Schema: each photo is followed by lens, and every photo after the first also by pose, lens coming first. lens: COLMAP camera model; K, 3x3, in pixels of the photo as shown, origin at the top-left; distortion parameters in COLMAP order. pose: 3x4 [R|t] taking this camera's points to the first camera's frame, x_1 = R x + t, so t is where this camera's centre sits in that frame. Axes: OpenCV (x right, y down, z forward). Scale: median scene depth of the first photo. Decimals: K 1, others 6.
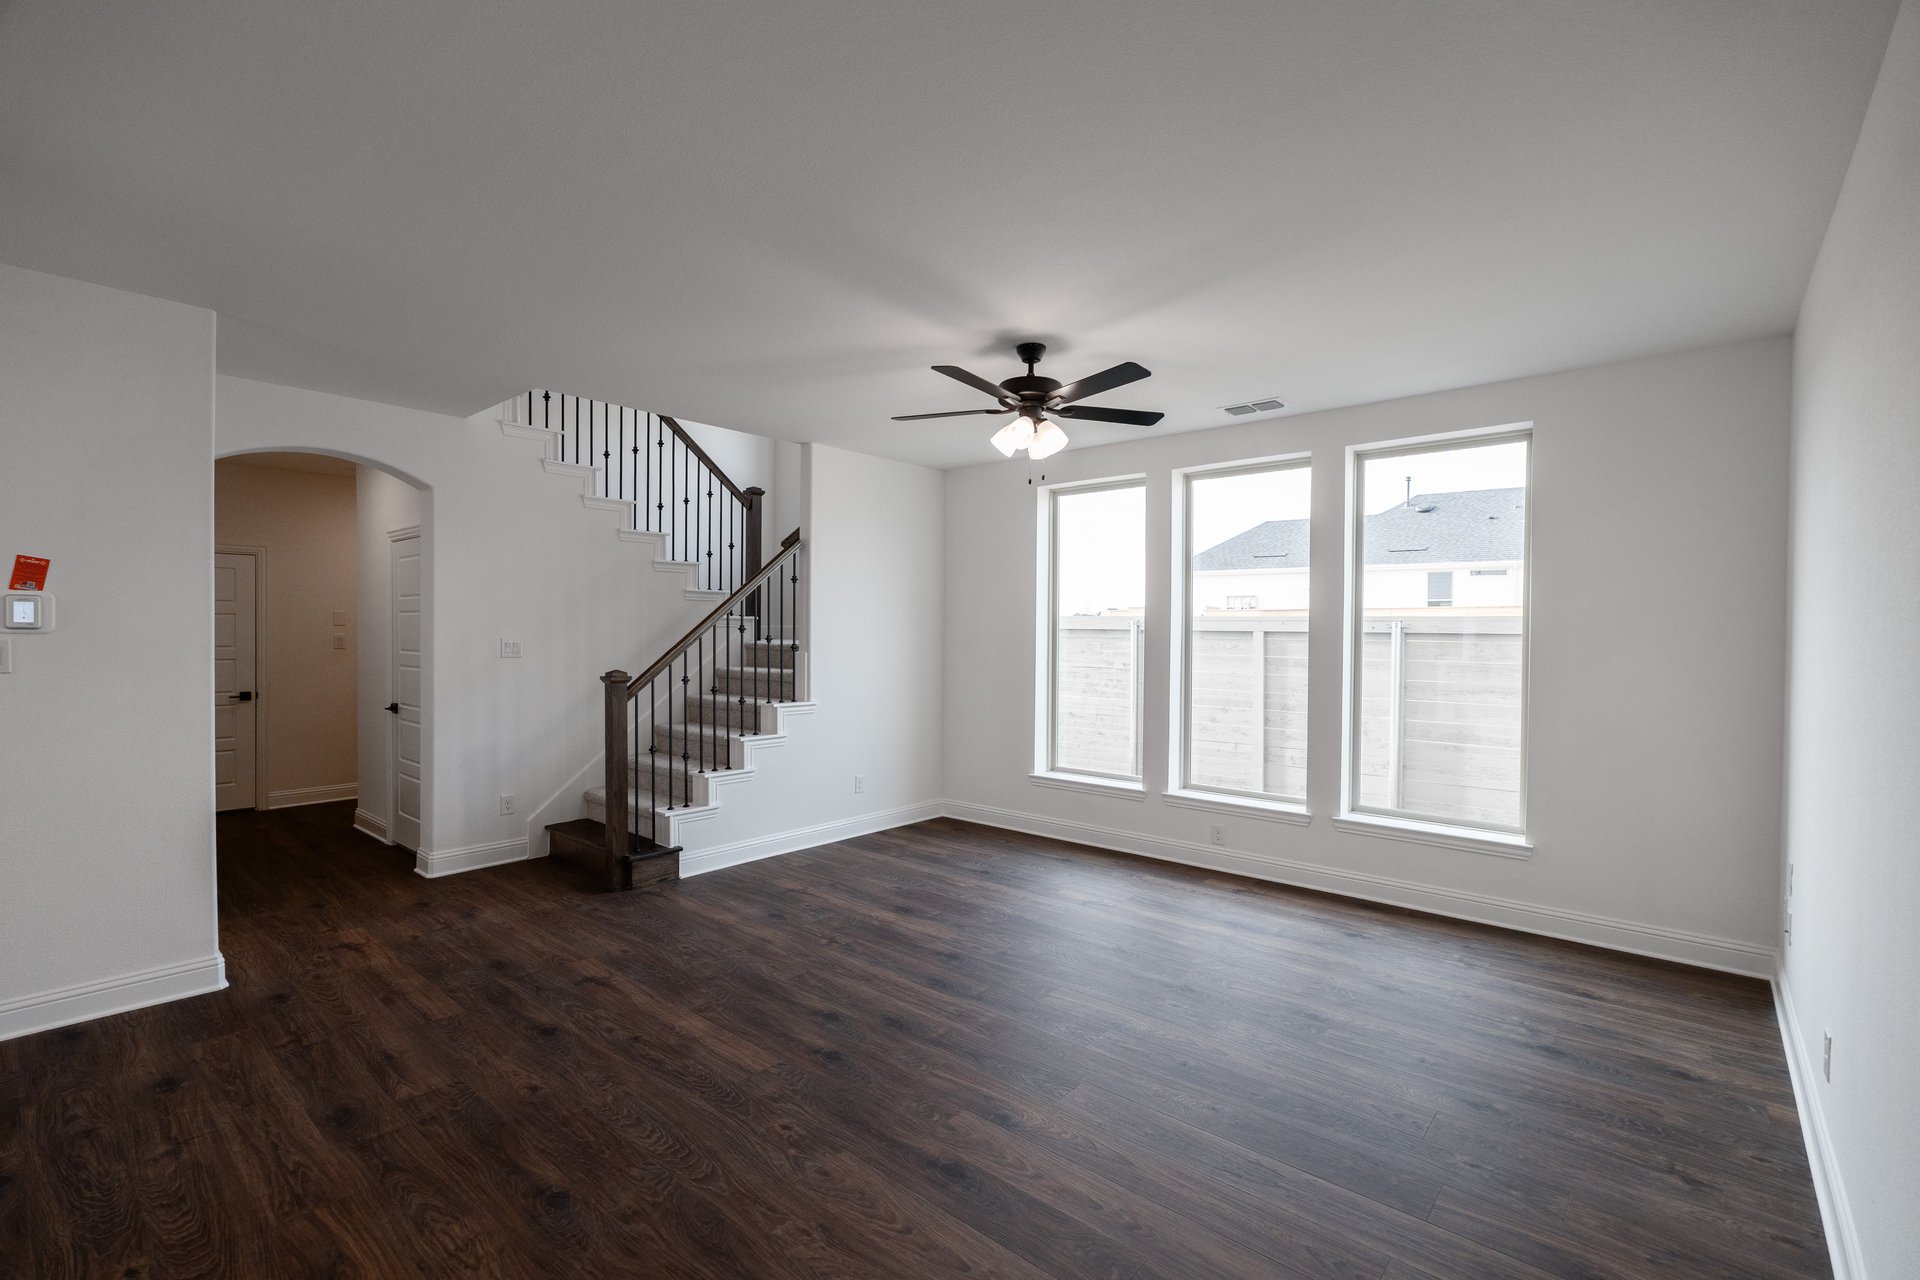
lens RADIAL K [[839.2, 0, 960.0], [0, 839.2, 640.0], [0, 0, 1]] dist [0.000920, -0.003726]
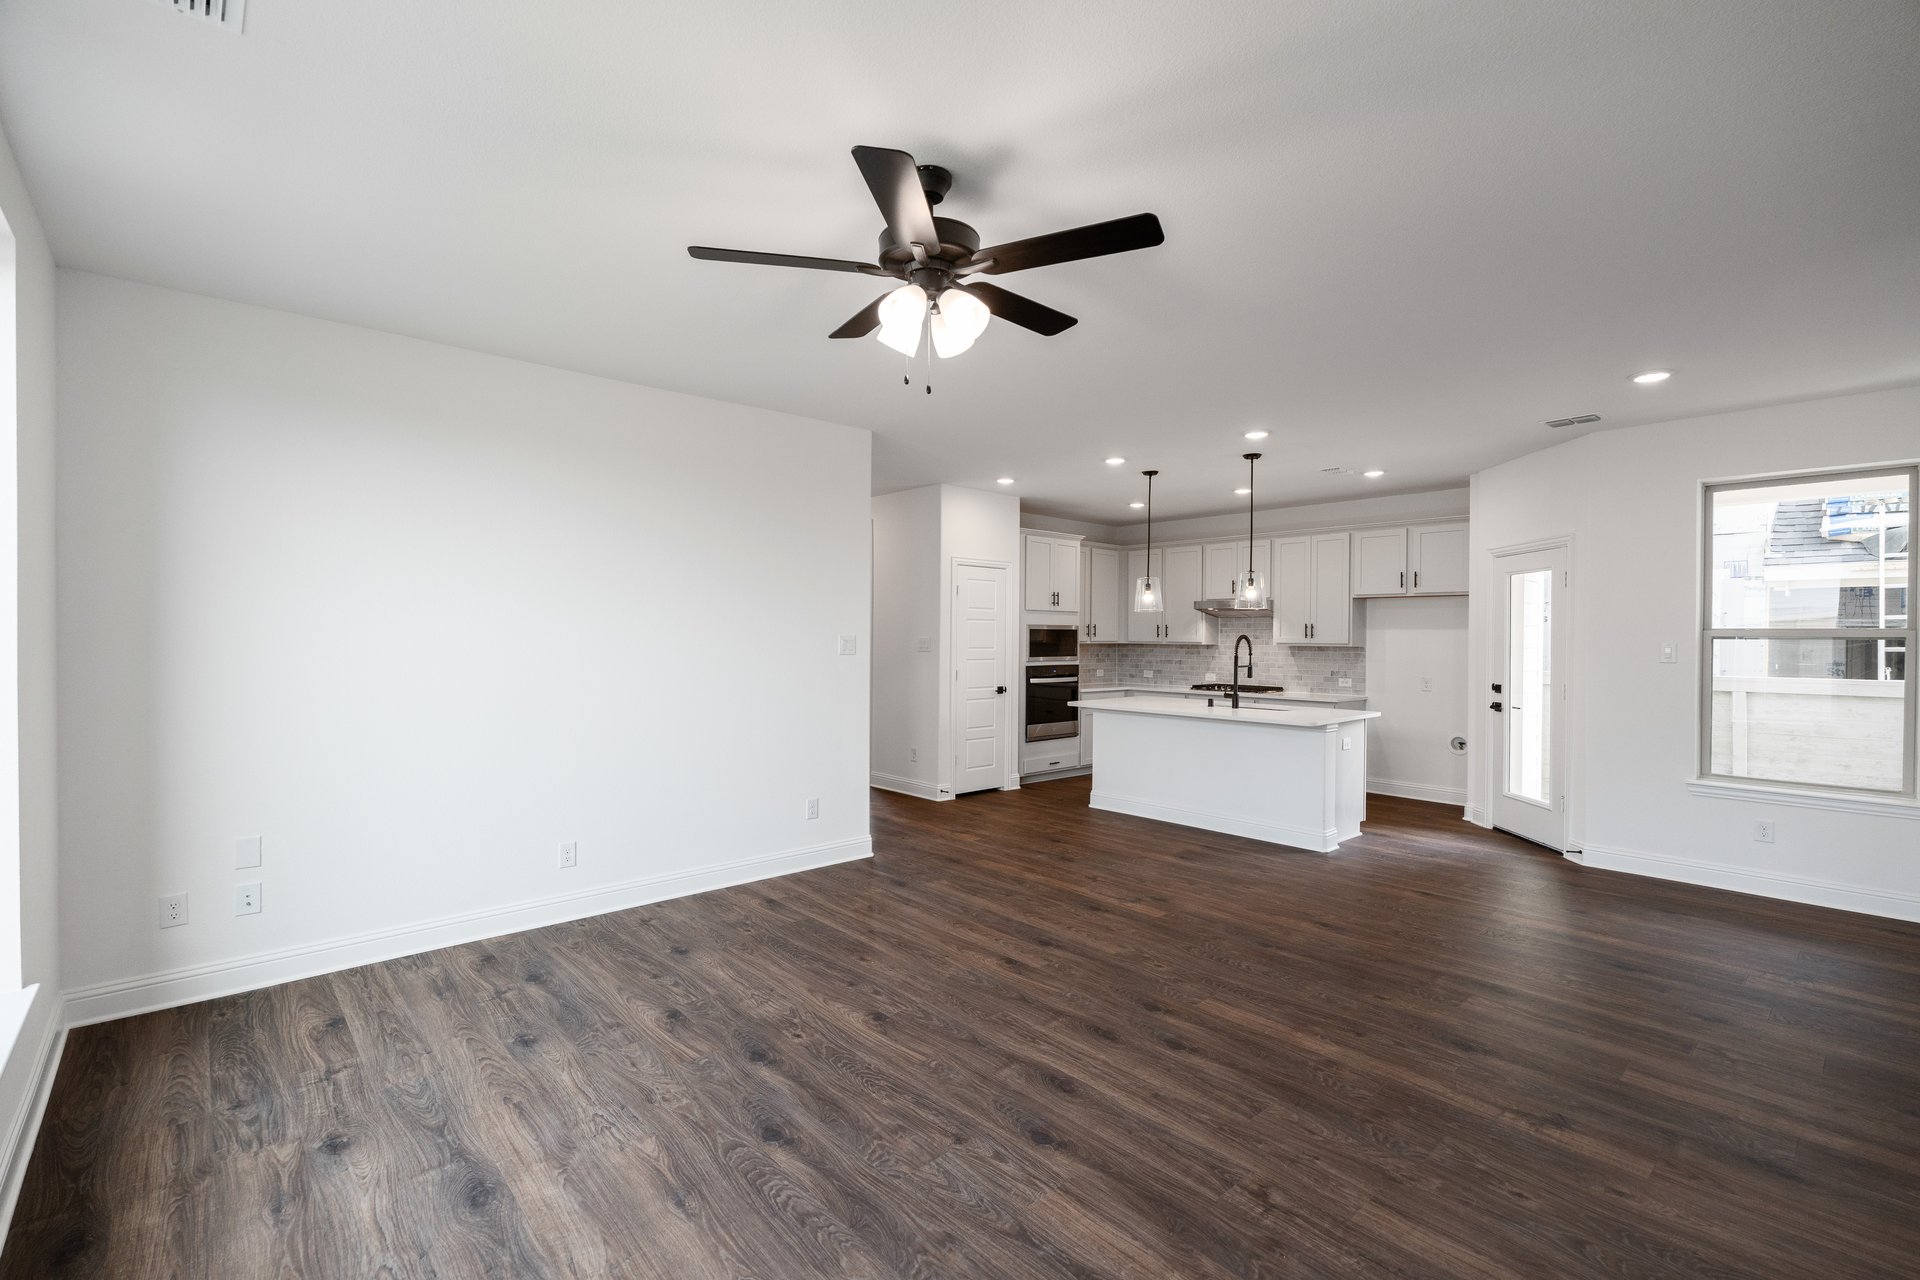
lens RADIAL K [[854.3, 0, 960.0], [0, 854.3, 640.0], [0, 0, 1]] dist [-0.003488, -0.000361]
pose [[-0.992816, -0.013049, 0.118934, -0.015627], [-0.011161, 0.999801, 0.016531, -0.007025], [-0.119126, 0.015085, -0.992765, 1.267574]]
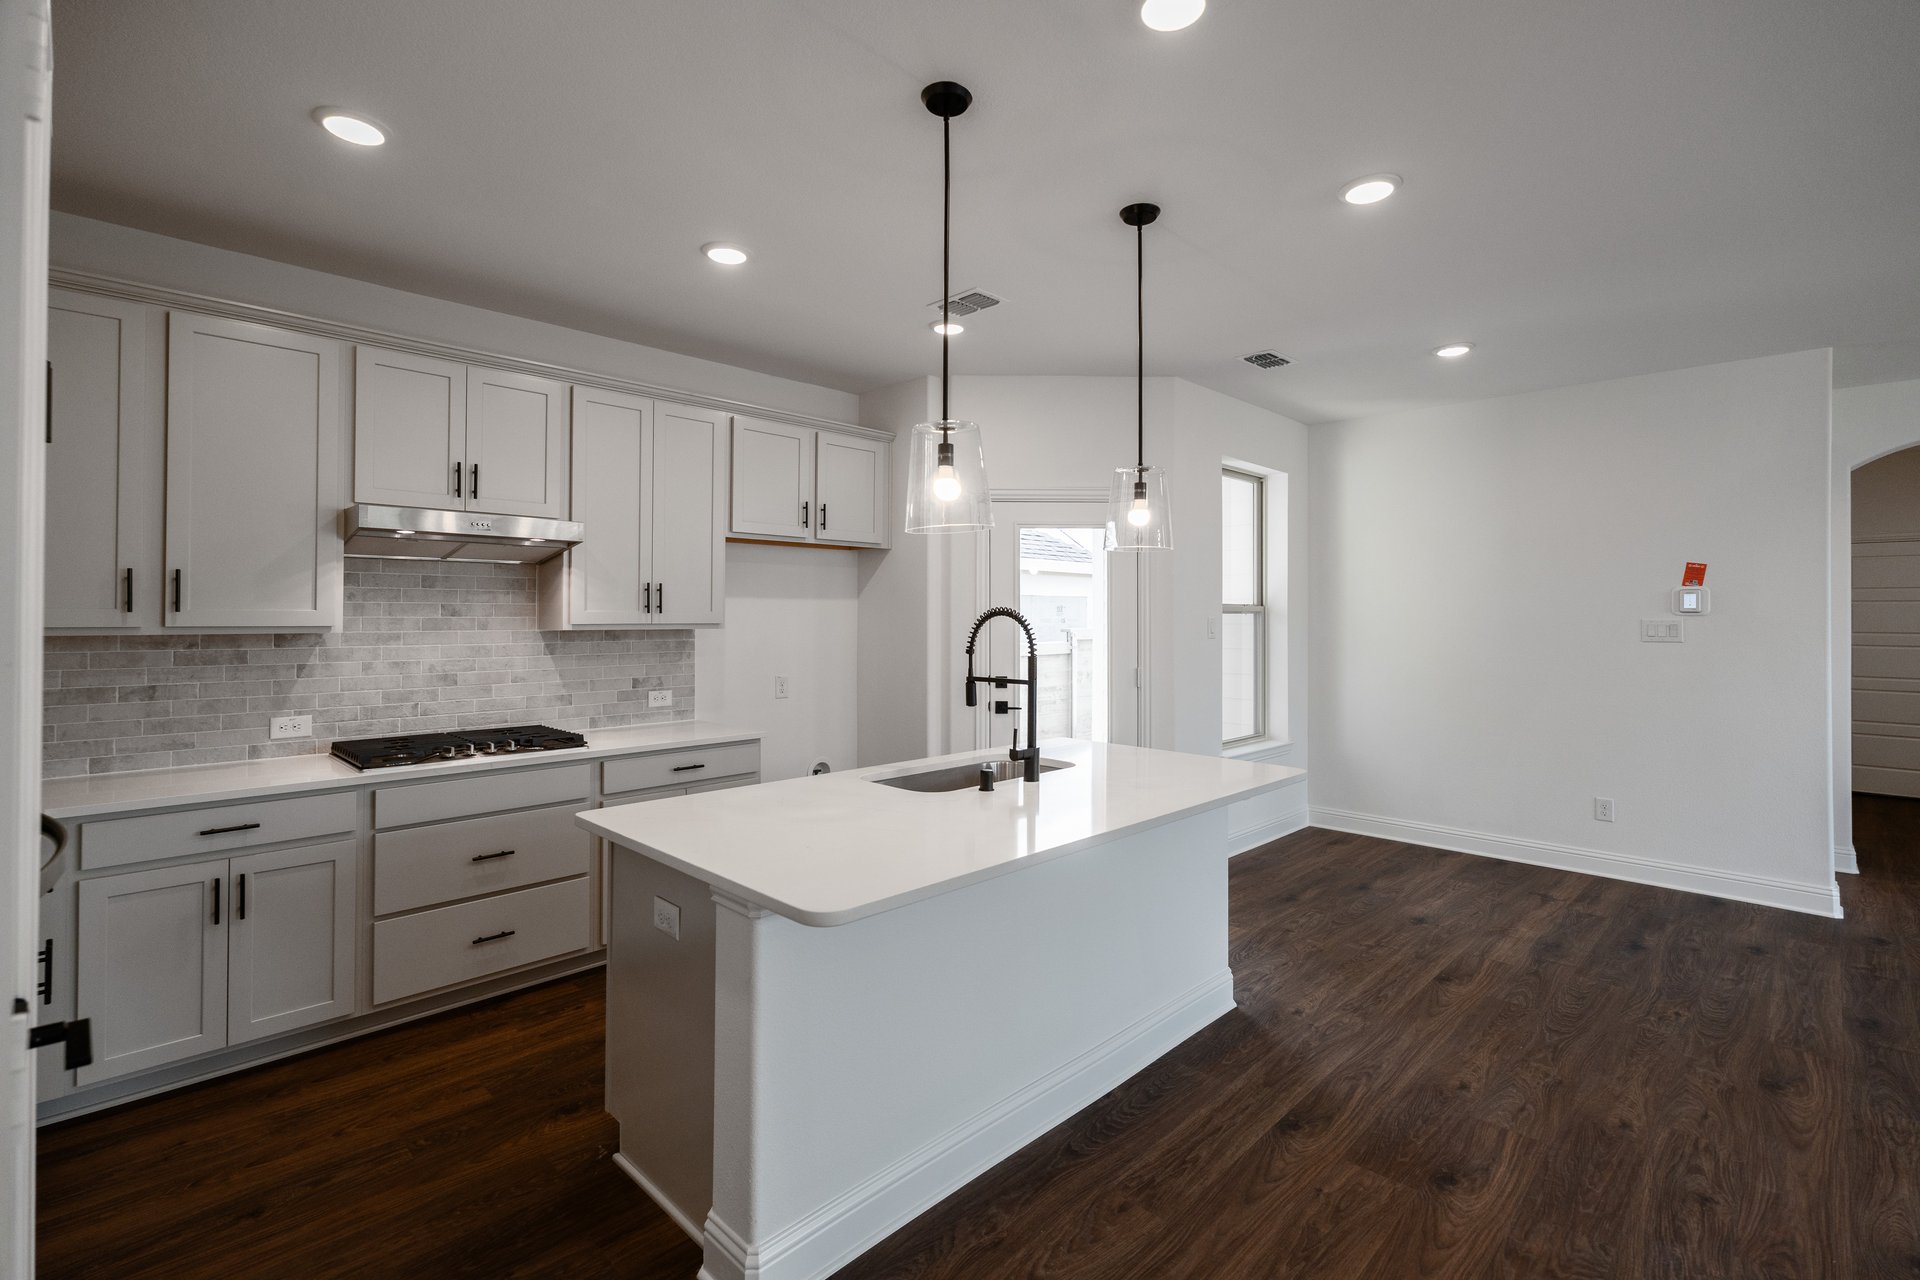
lens RADIAL K [[868.0, 0, 982.5], [0, 868.0, 607.1], [0, 0, 1]] dist [-0.000569, -0.000104]
pose [[-0.060598, -0.014869, -0.998051, 0.286846], [-0.014681, 0.999794, -0.014004, 0.010083], [0.998054, 0.013804, -0.060804, -0.089518]]
